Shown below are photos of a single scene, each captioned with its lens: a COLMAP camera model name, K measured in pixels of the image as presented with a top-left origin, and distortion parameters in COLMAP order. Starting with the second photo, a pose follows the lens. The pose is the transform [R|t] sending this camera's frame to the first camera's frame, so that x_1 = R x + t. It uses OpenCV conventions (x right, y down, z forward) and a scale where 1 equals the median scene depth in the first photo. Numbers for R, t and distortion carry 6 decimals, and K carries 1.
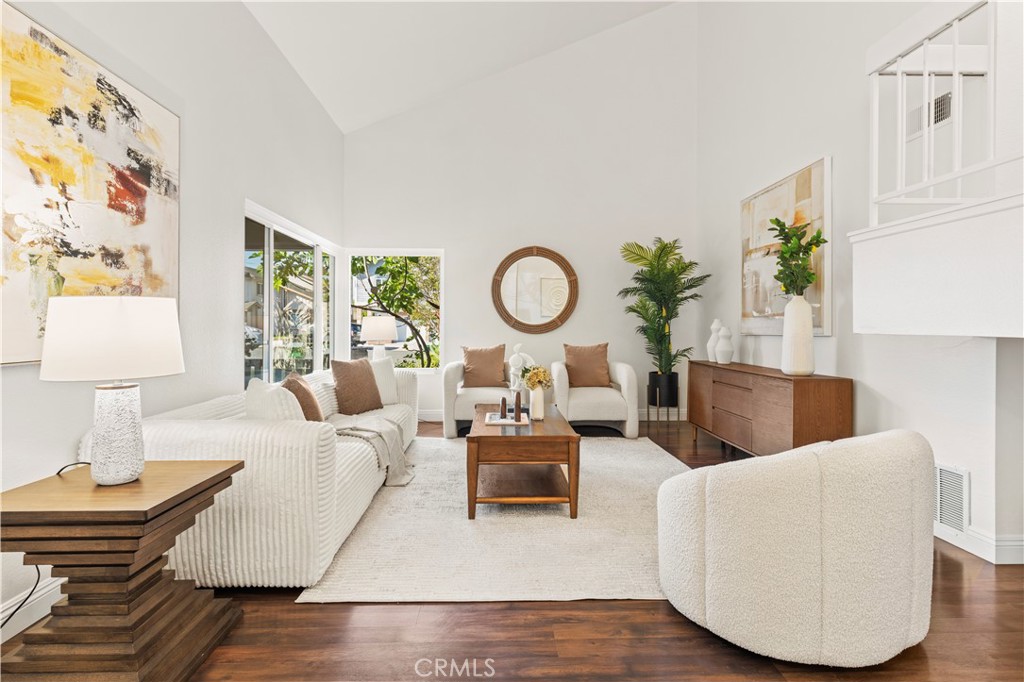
lens RADIAL K [[509.2, 0, 507.9], [0, 509.2, 338.1], [0, 0, 1]] dist [0.002034, 0.000103]
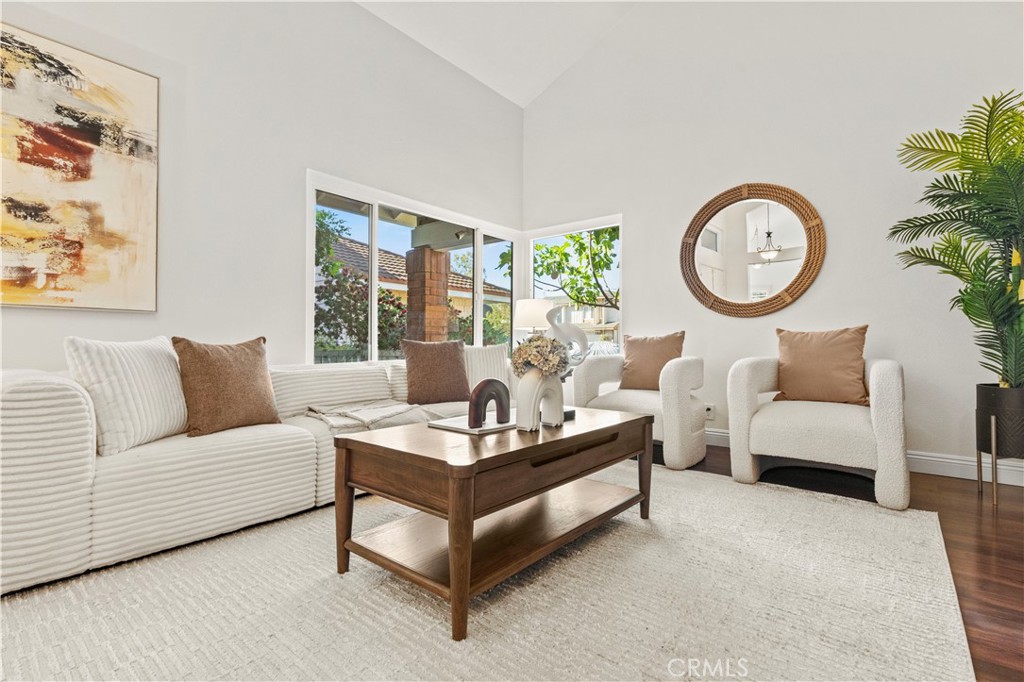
lens RADIAL K [[470.3, 0, 513.8], [0, 470.3, 348.7], [0, 0, 1]] dist [0.007198, -0.002243]
pose [[0.759344, 0.008557, -0.650633, 0.543782], [-0.016901, 0.999836, -0.006575, 0.101857], [0.650469, 0.015989, 0.759364, 0.829957]]
